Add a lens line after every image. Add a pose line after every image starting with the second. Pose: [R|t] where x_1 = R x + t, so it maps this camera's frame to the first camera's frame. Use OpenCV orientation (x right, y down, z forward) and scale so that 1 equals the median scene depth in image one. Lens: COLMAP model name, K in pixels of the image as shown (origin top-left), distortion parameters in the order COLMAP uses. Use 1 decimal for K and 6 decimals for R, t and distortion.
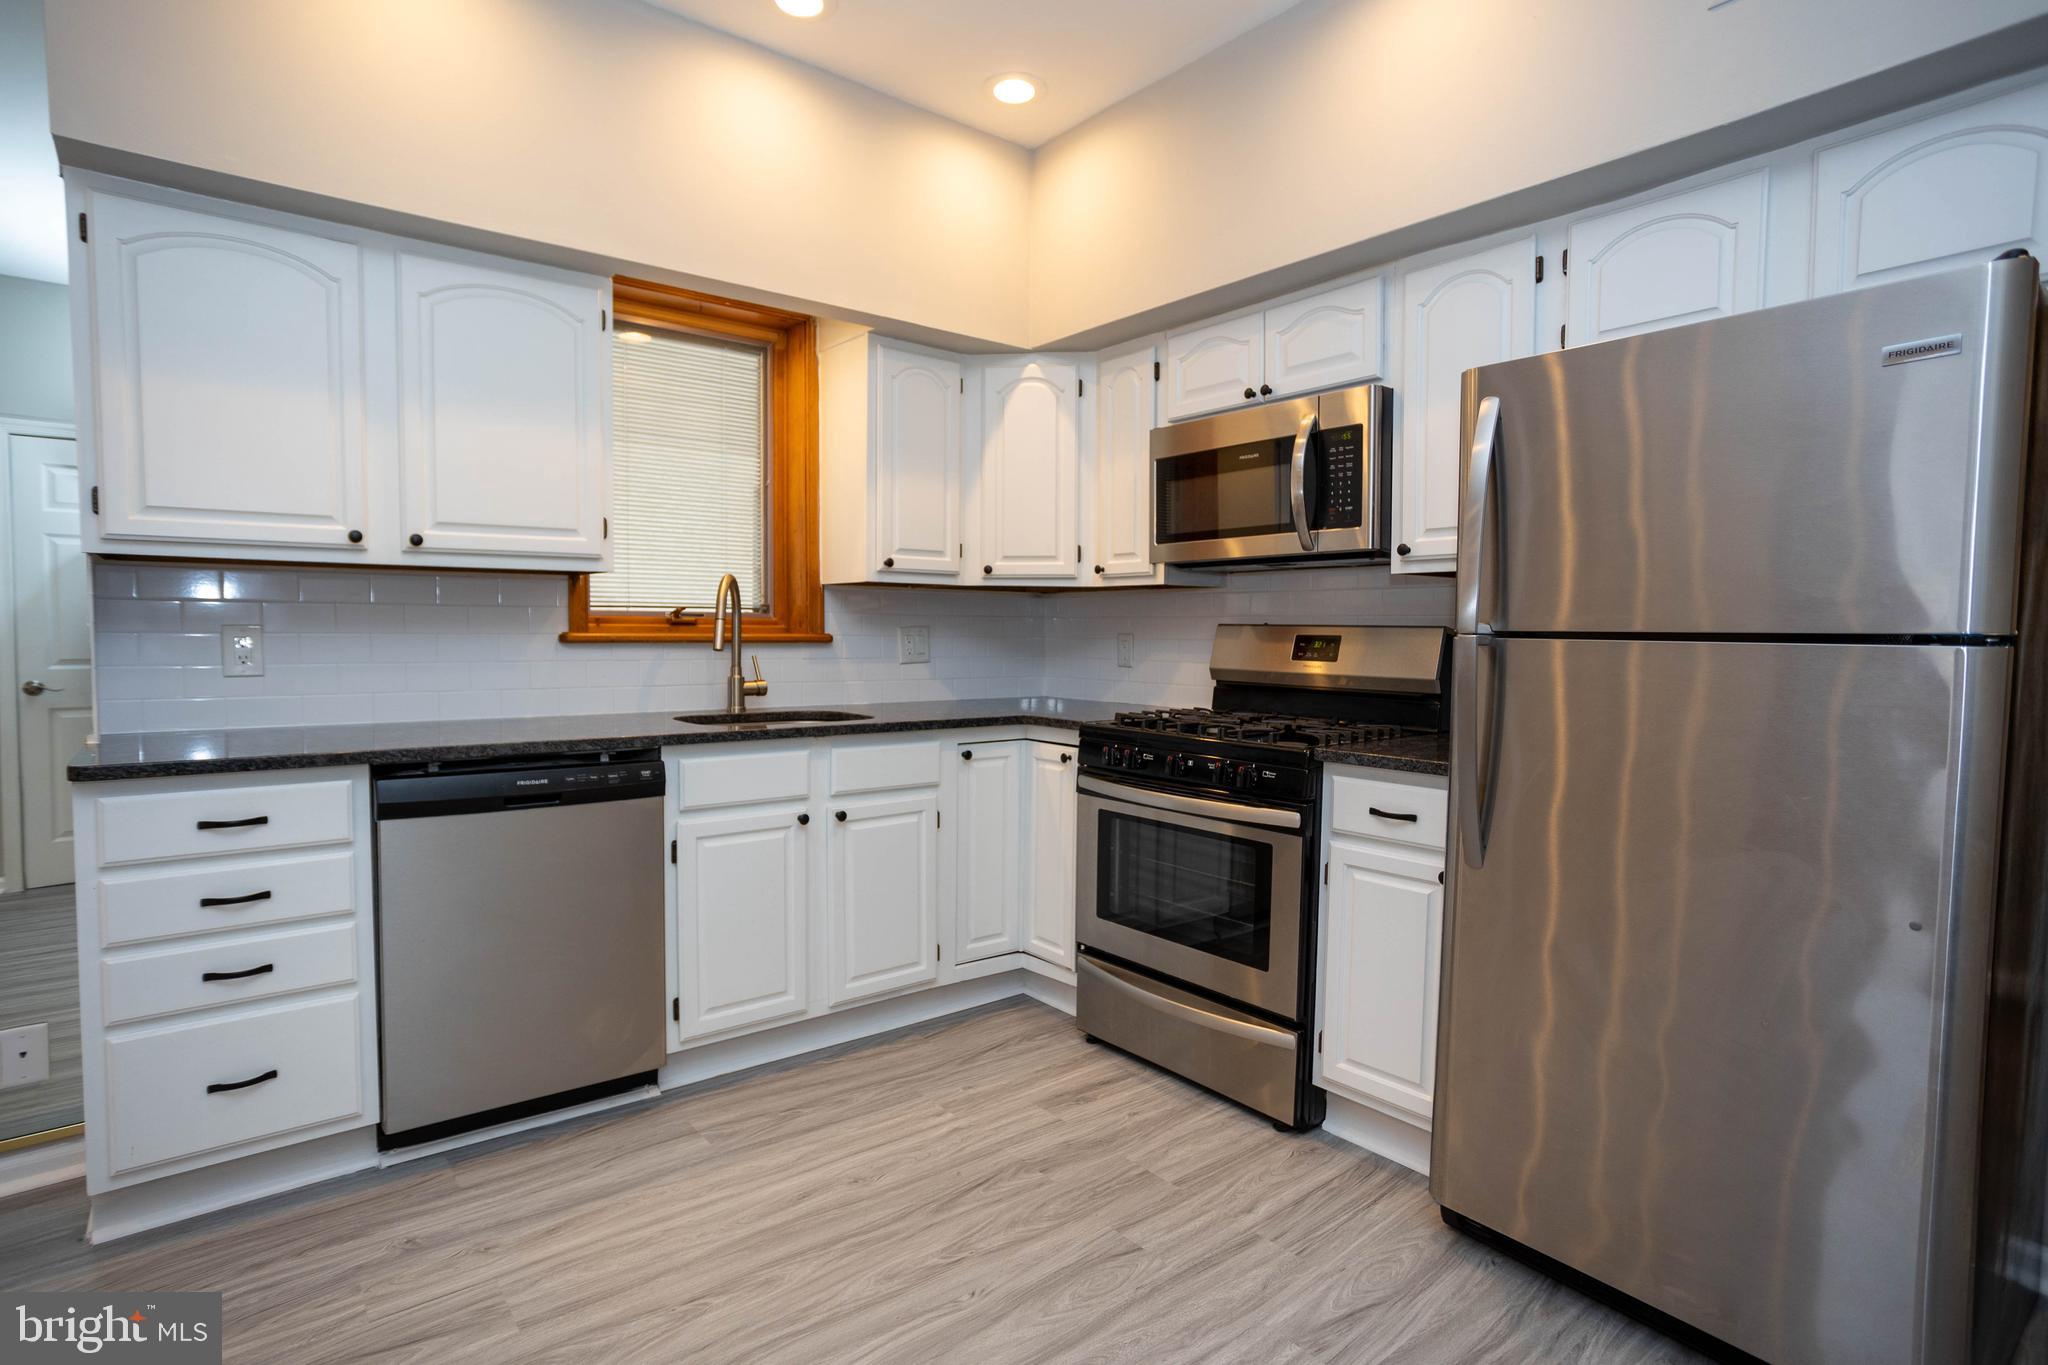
lens RADIAL K [[1013.7, 0, 1024.0], [0, 1013.7, 682.5], [0, 0, 1]] dist [-0.049864, 0.000419]
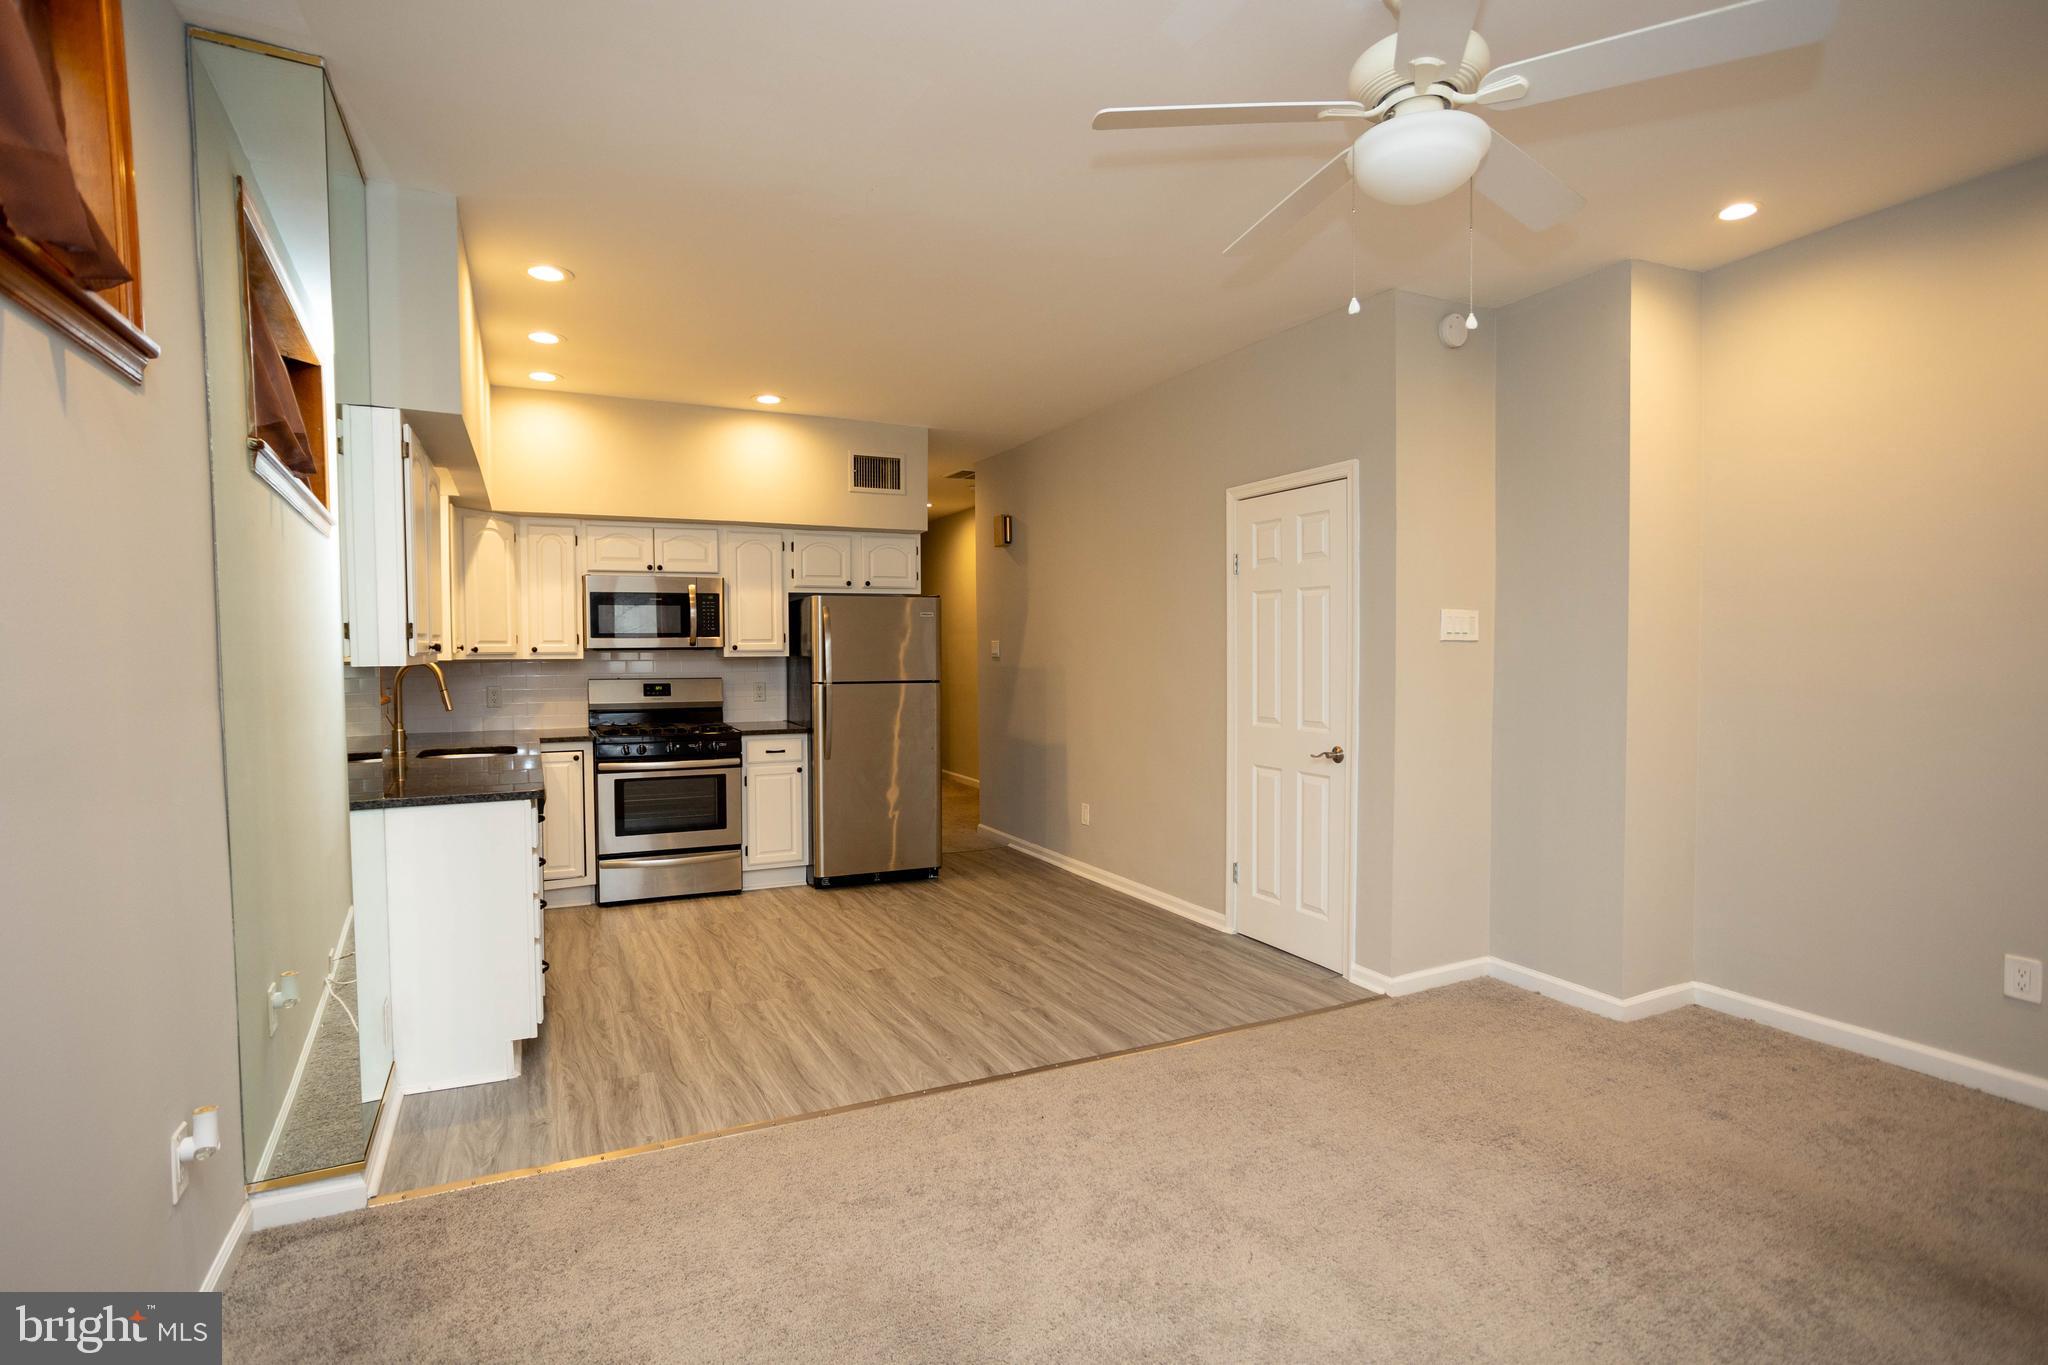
lens RADIAL K [[1001.8, 0, 1024.0], [0, 1001.8, 682.5], [0, 0, 1]] dist [-0.052337, 0.030286]
pose [[0.221974, -0.040047, 0.974230, -1.703571], [0.057220, 0.997969, 0.027986, -0.071884], [-0.973372, 0.049533, 0.223814, -0.190639]]
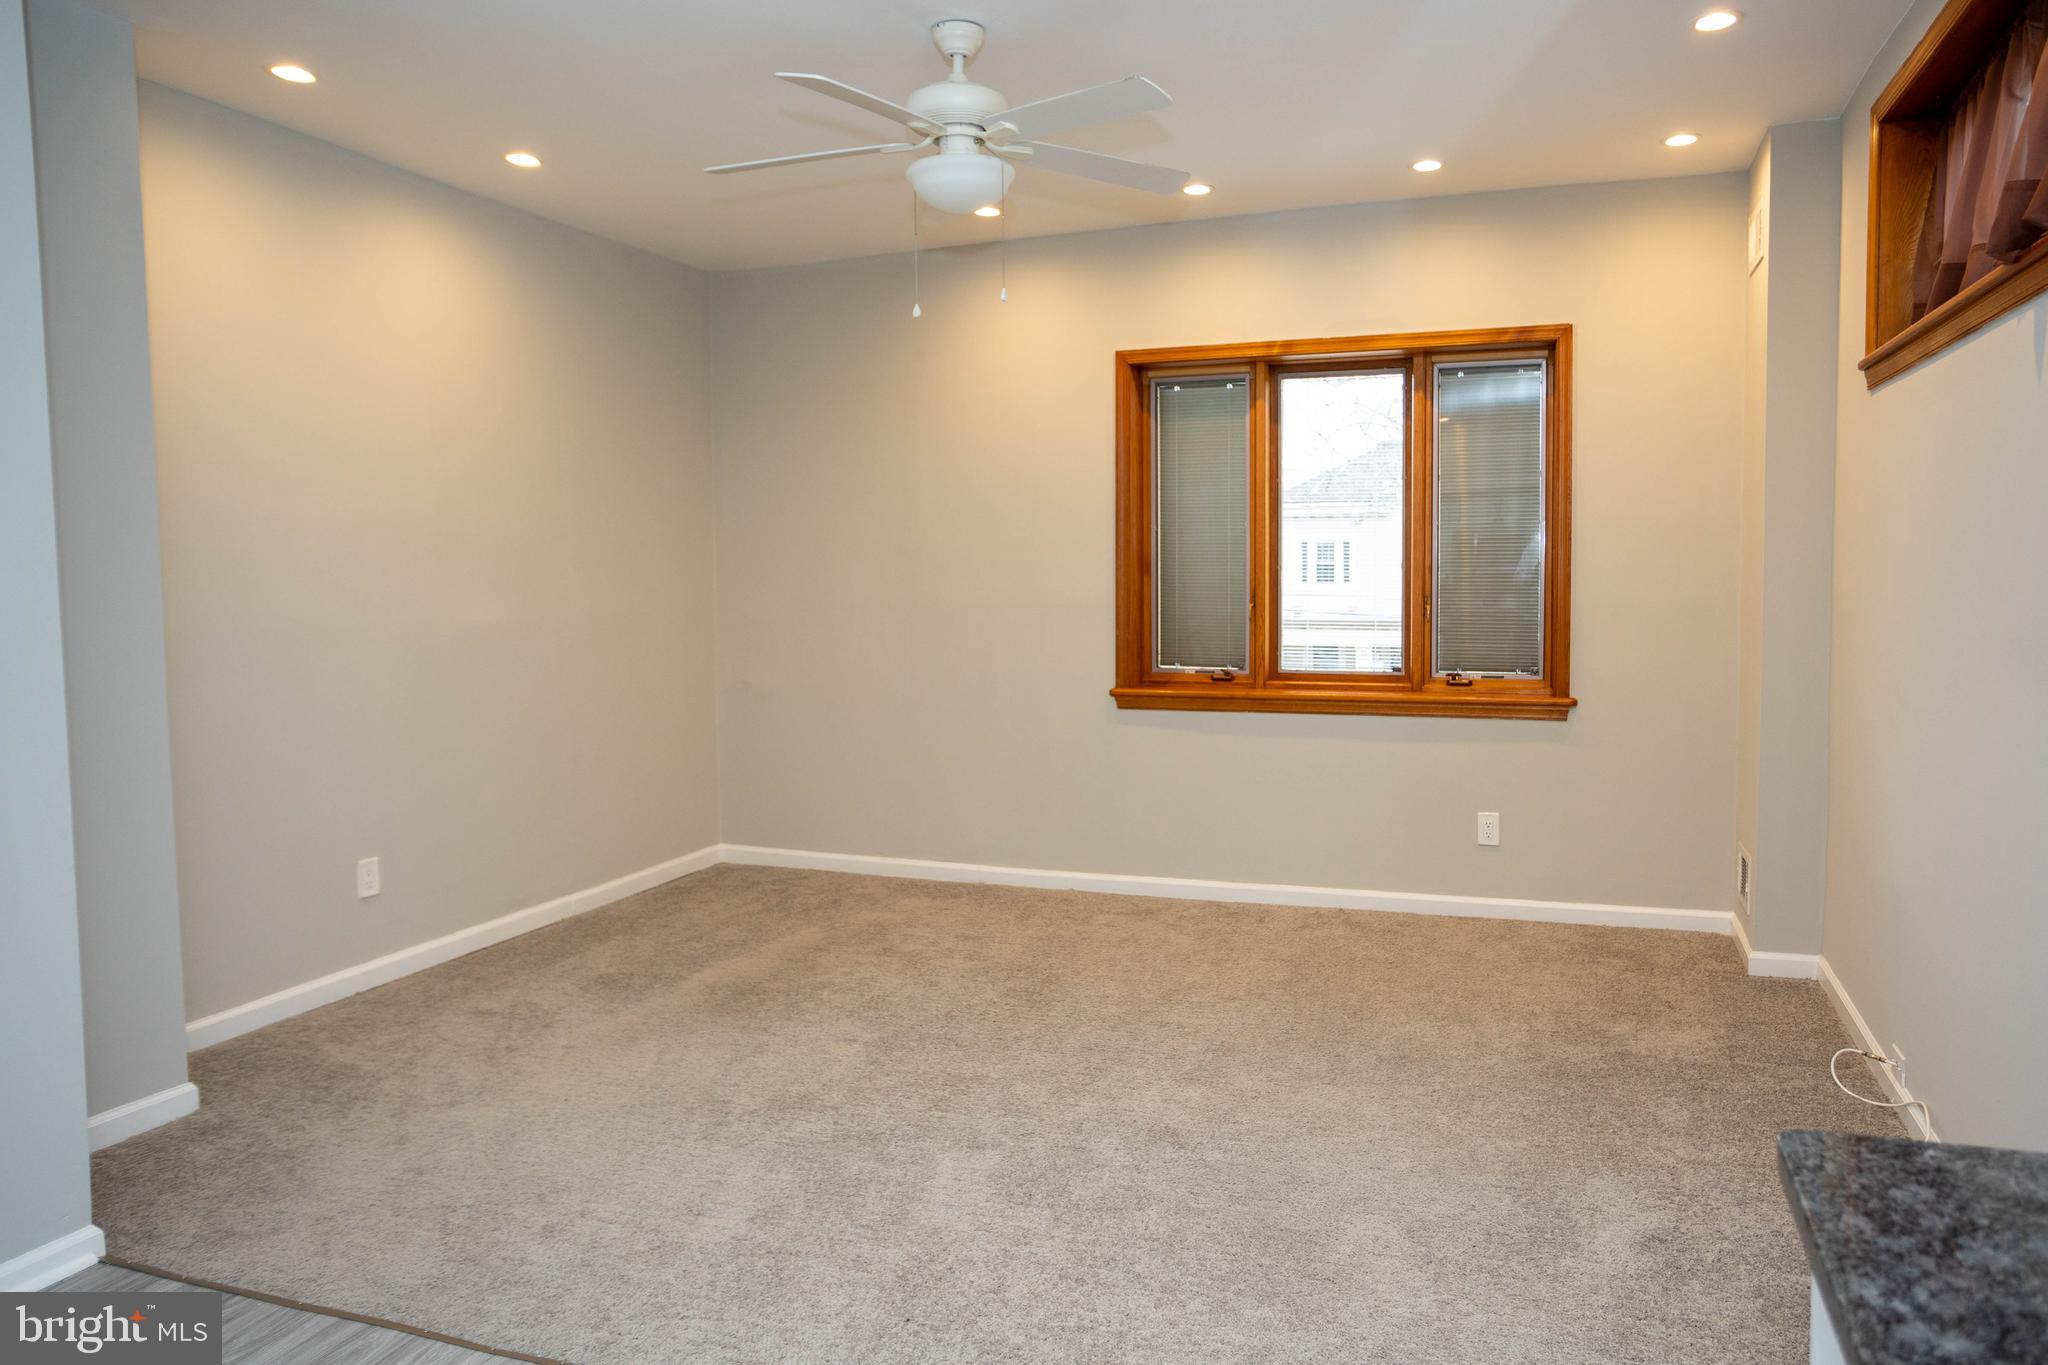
lens RADIAL K [[1329.2, 0, 1031.0], [0, 1329.2, 649.2], [0, 0, 1]] dist [-0.051538, 0.050388]
pose [[-0.852264, 0.034231, -0.521990, -0.235552], [-0.021405, 0.994739, 0.100180, -0.119660], [0.522673, 0.096553, -0.847048, 0.849342]]
